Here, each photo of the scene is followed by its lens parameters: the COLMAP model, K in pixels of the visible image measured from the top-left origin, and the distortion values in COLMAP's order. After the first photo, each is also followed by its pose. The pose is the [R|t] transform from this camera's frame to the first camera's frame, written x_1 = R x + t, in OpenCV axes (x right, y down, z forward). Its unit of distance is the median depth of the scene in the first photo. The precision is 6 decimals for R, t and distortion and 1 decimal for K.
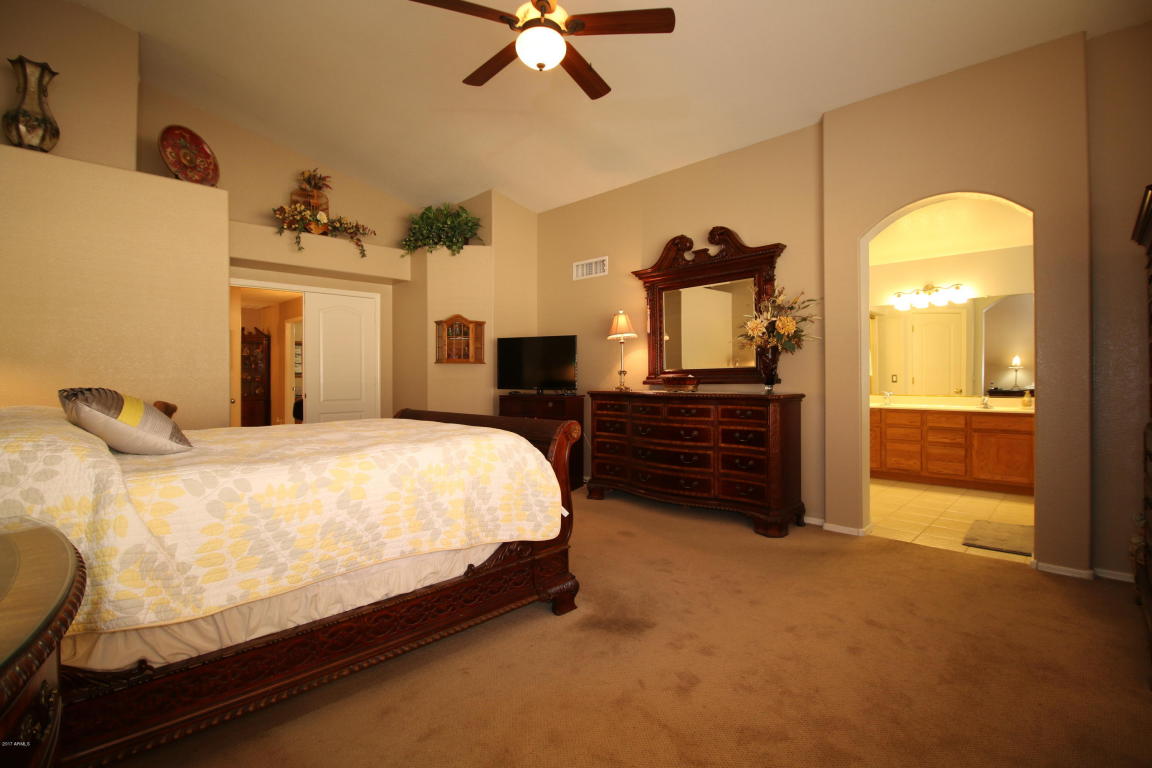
lens RADIAL K [[535.0, 0, 573.9], [0, 535.0, 374.6], [0, 0, 1]] dist [0.000900, -0.012909]
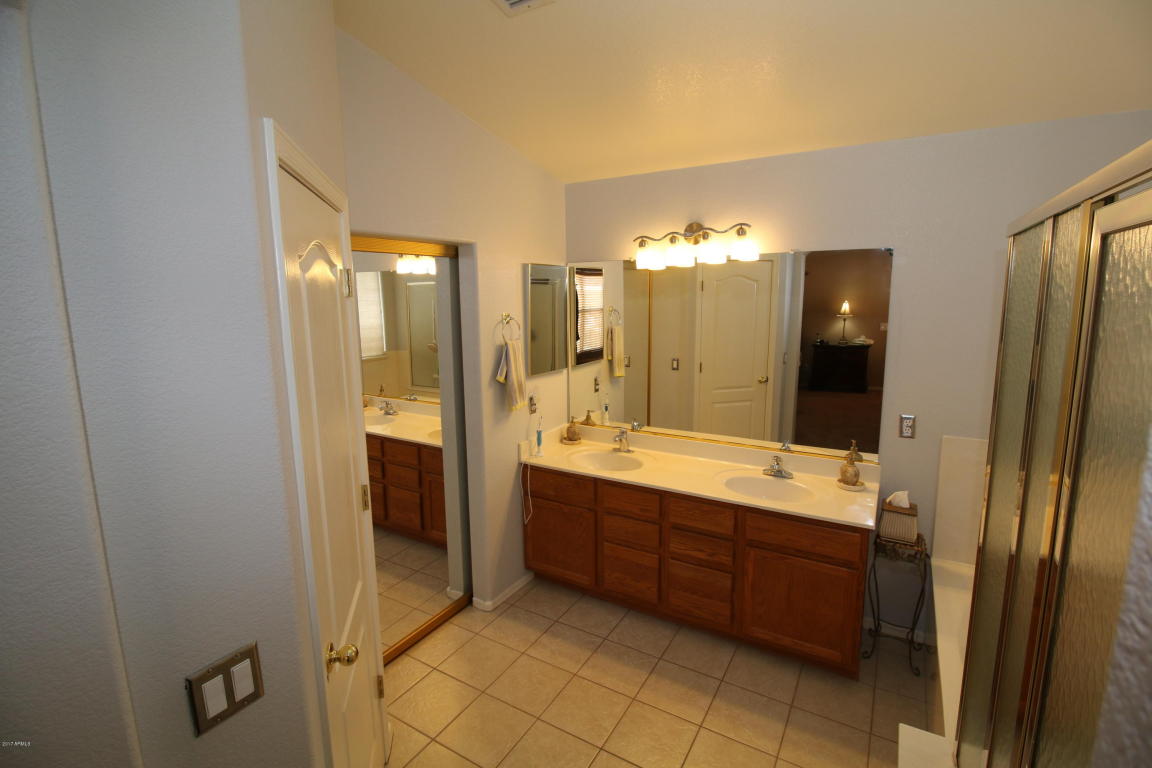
lens RADIAL K [[535.0, 0, 573.9], [0, 535.0, 374.6], [0, 0, 1]] dist [0.000900, -0.012909]
pose [[0.974726, -0.045830, 0.218652, 0.467409], [0.010968, 0.987368, 0.158062, -0.115489], [-0.223134, -0.151669, 0.962916, 0.557043]]
